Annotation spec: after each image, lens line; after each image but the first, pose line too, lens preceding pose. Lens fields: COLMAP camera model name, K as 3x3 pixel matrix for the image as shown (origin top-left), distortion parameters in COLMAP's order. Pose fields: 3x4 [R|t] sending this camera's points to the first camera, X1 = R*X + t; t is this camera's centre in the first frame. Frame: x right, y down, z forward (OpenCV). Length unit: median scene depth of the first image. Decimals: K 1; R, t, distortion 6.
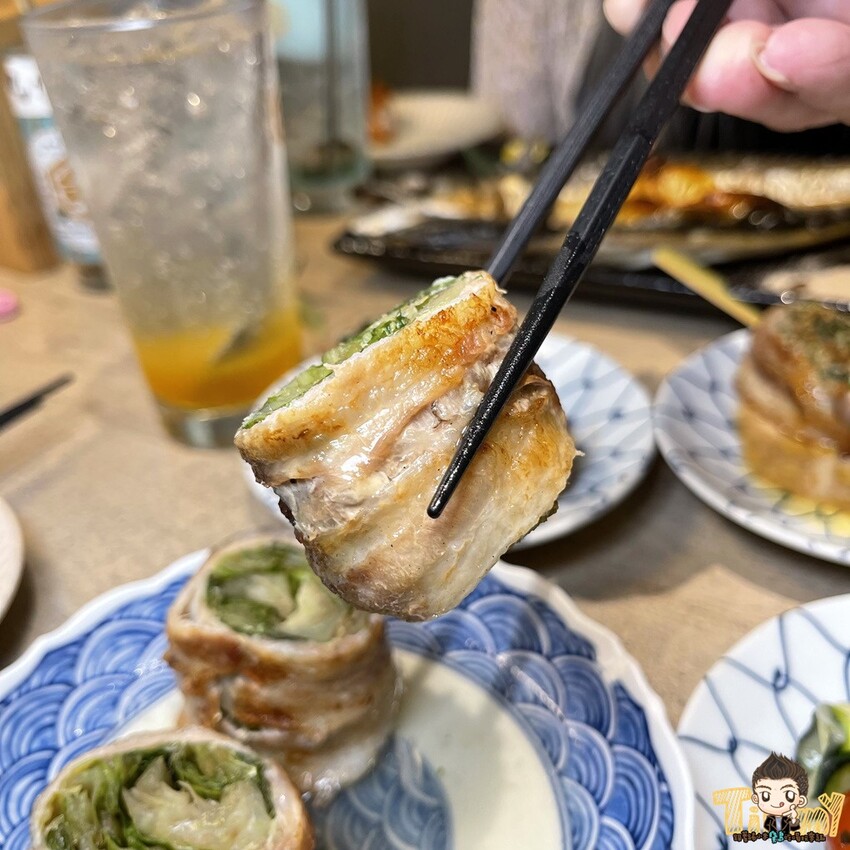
lens RADIAL K [[890.2, 0, 425.0], [0, 890.2, 425.0], [0, 0, 1]] dist [-0.059334, 0.034004]
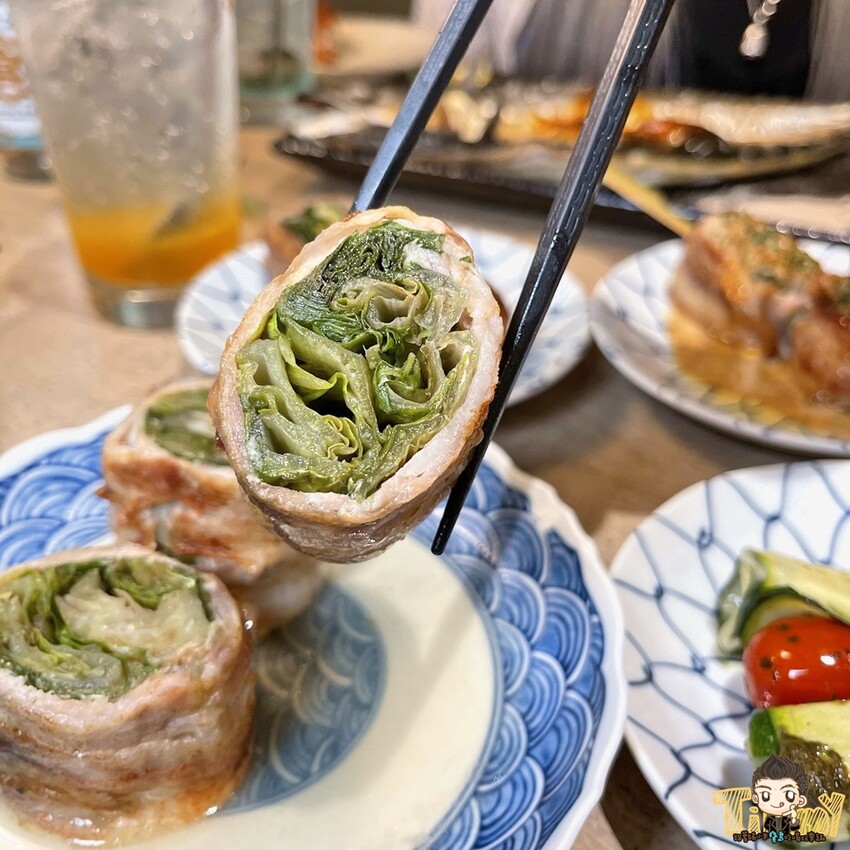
lens RADIAL K [[890.2, 0, 425.0], [0, 890.2, 425.0], [0, 0, 1]] dist [-0.059334, 0.034004]
pose [[0.994335, 0.046574, 0.095546, -0.032893], [-0.049017, 0.998524, 0.023391, 0.156667], [-0.094315, -0.027942, 0.995150, -0.006997]]
